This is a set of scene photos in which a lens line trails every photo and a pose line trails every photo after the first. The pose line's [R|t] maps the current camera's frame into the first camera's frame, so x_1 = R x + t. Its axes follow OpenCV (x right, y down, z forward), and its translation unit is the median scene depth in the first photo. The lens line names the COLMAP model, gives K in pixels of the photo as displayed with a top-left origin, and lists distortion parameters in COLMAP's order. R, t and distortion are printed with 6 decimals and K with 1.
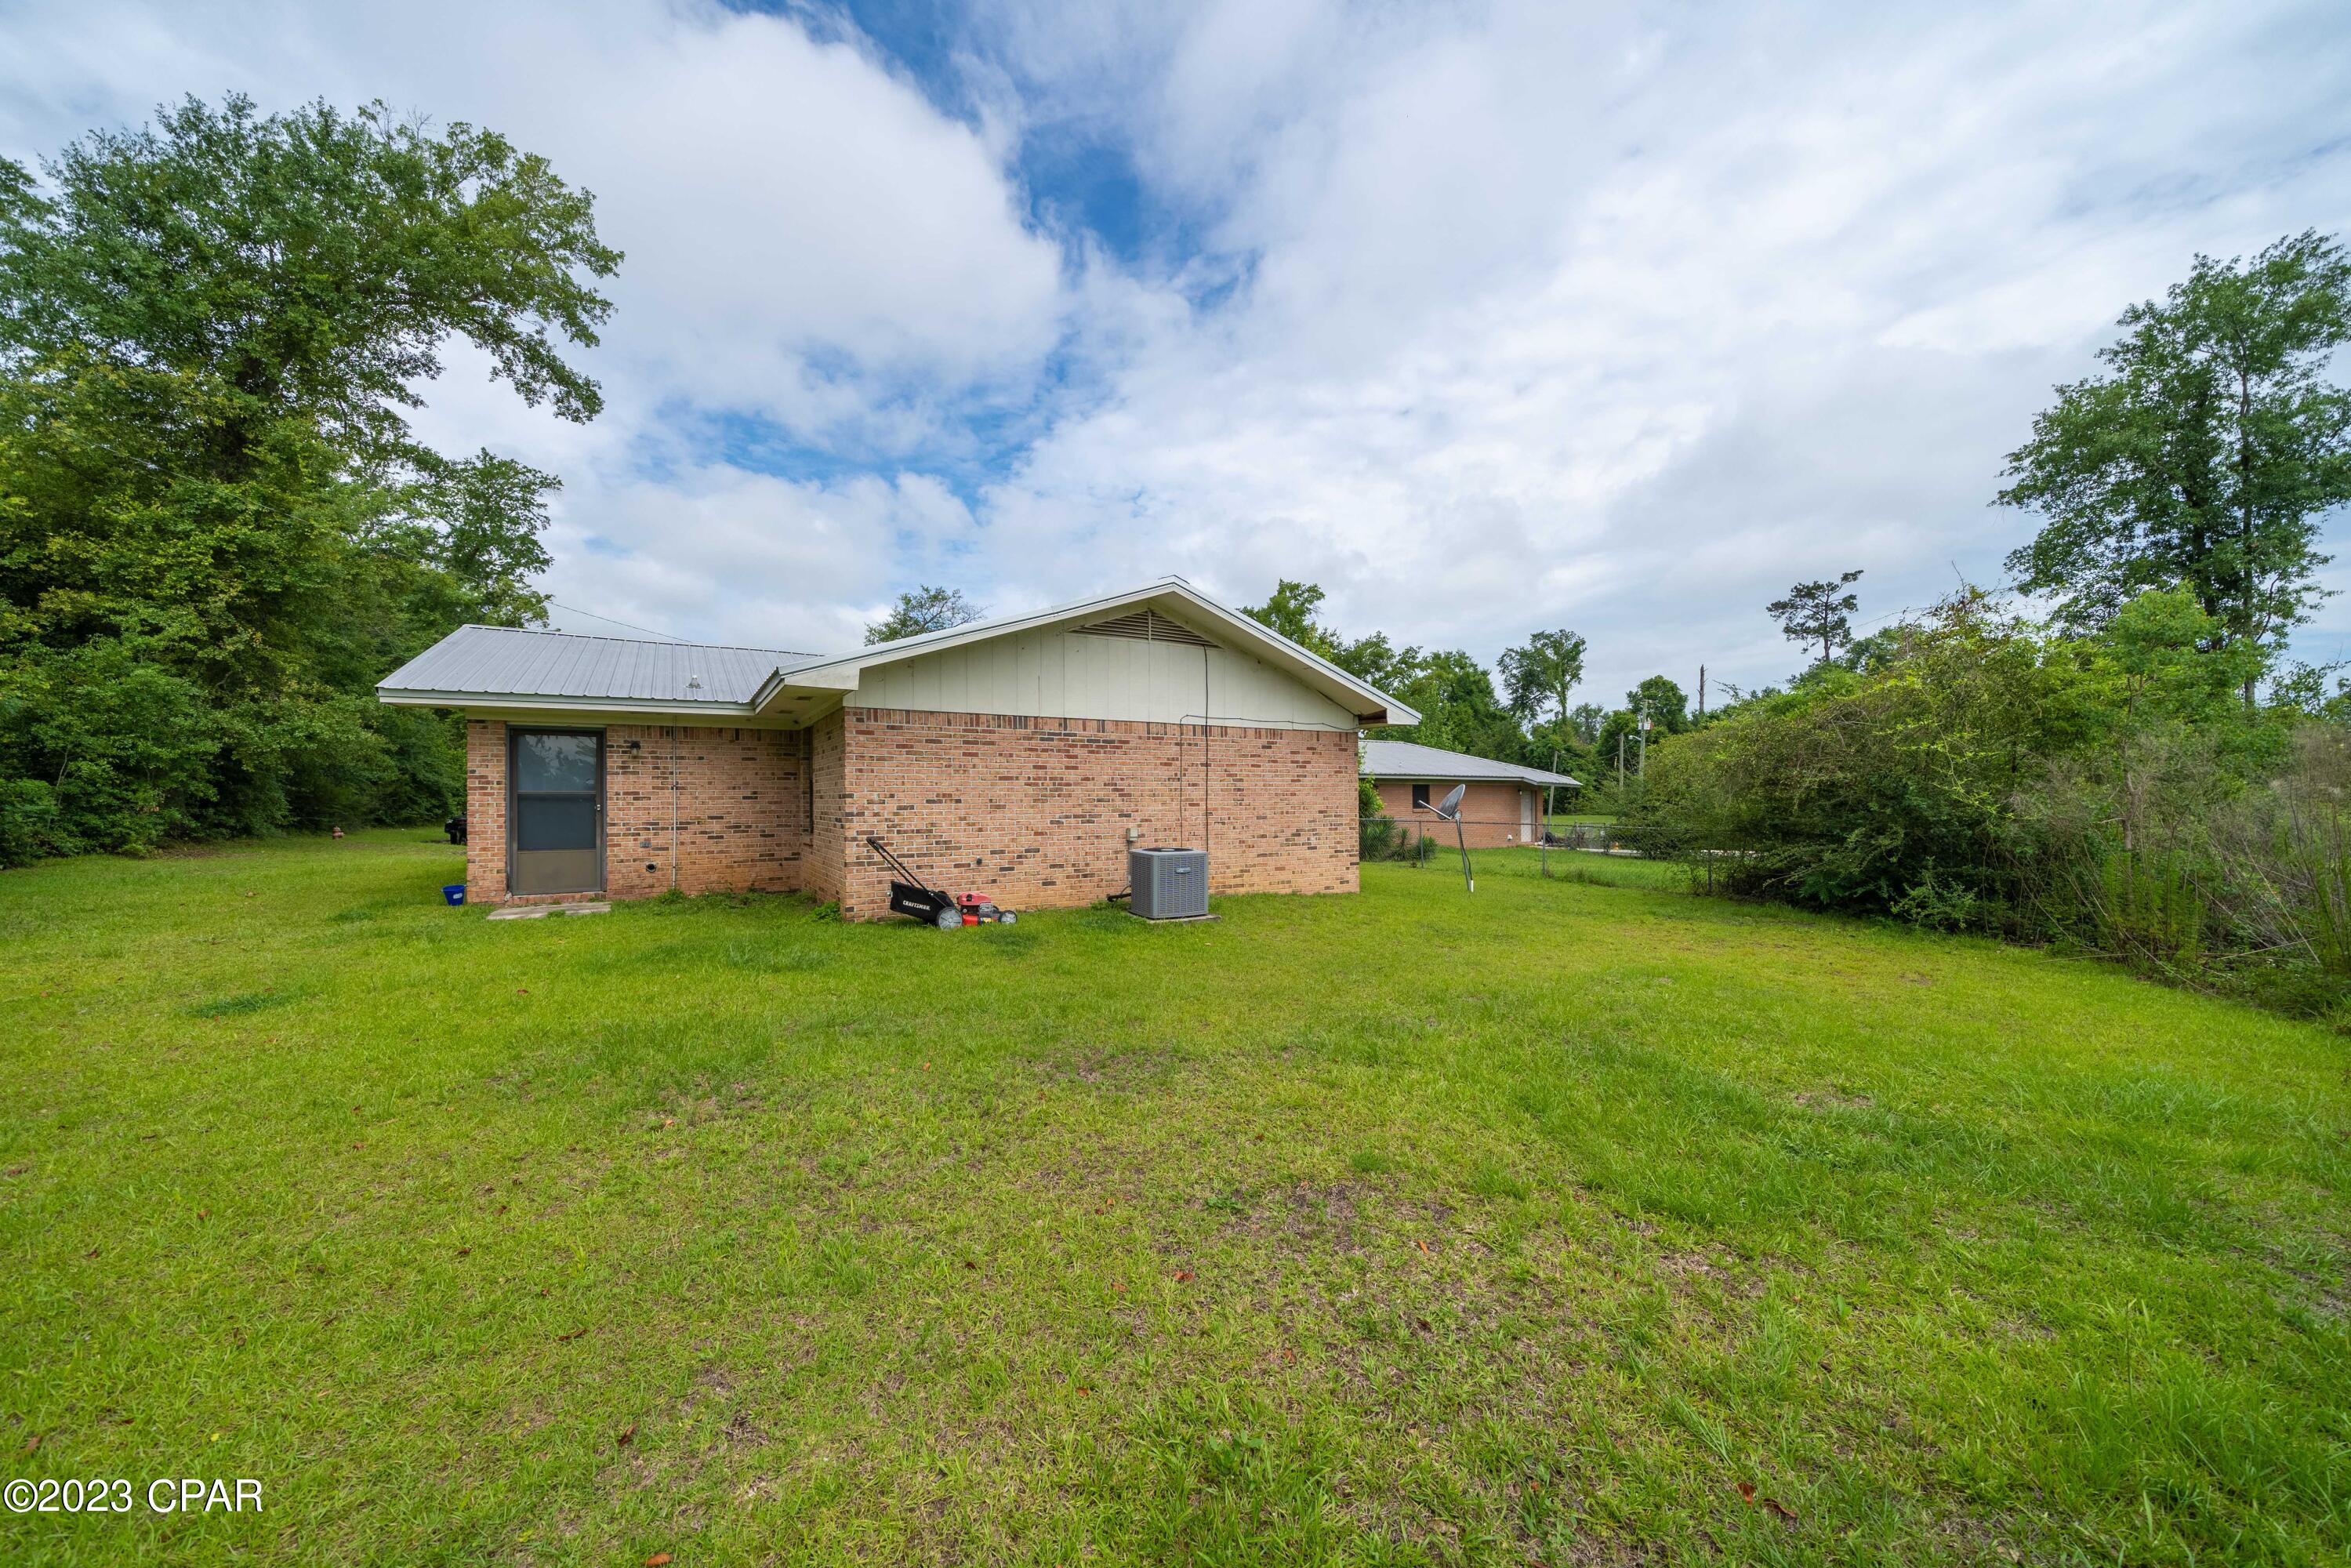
lens RADIAL K [[828.7, 0, 1158.9], [0, 828.7, 786.8], [0, 0, 1]] dist [-0.002281, -0.000244]
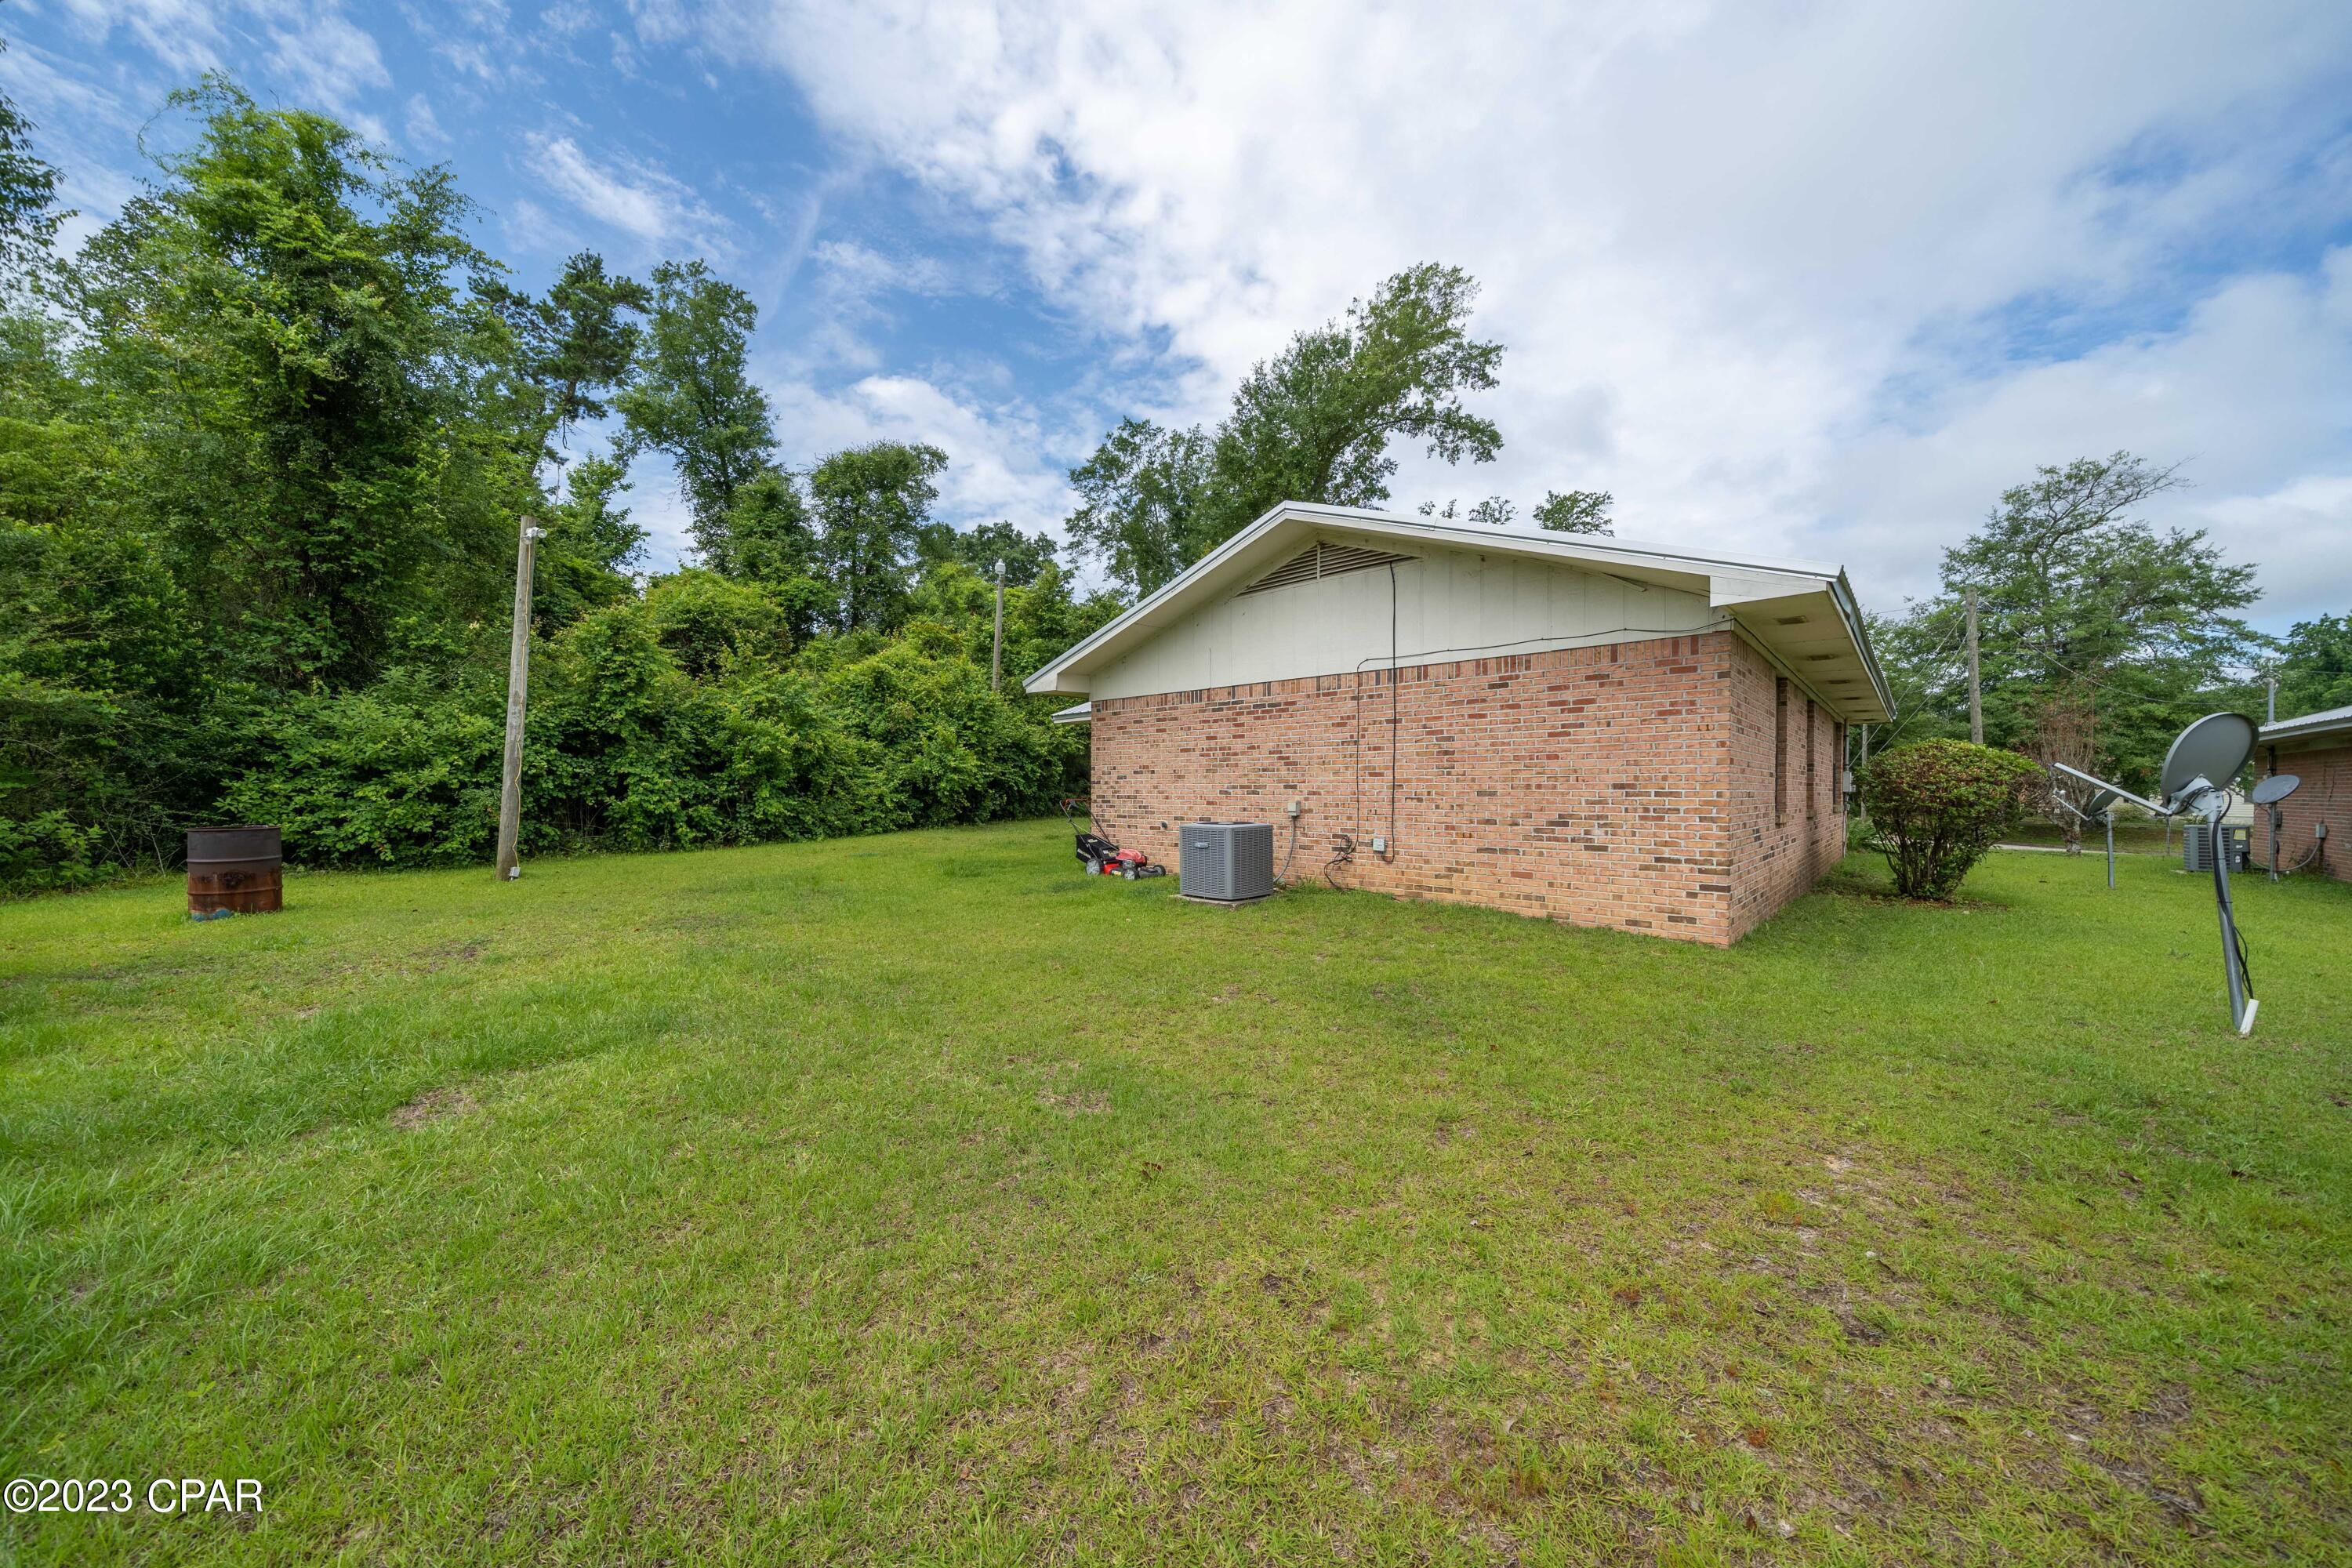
lens RADIAL K [[829.0, 0, 1159.4], [0, 829.0, 786.8], [0, 0, 1]] dist [-0.002281, -0.000244]
pose [[0.244440, 0.000357, -0.969664, 0.731673], [0.007062, 0.999973, 0.002148, 0.029809], [0.969639, -0.007373, 0.244430, 0.610549]]
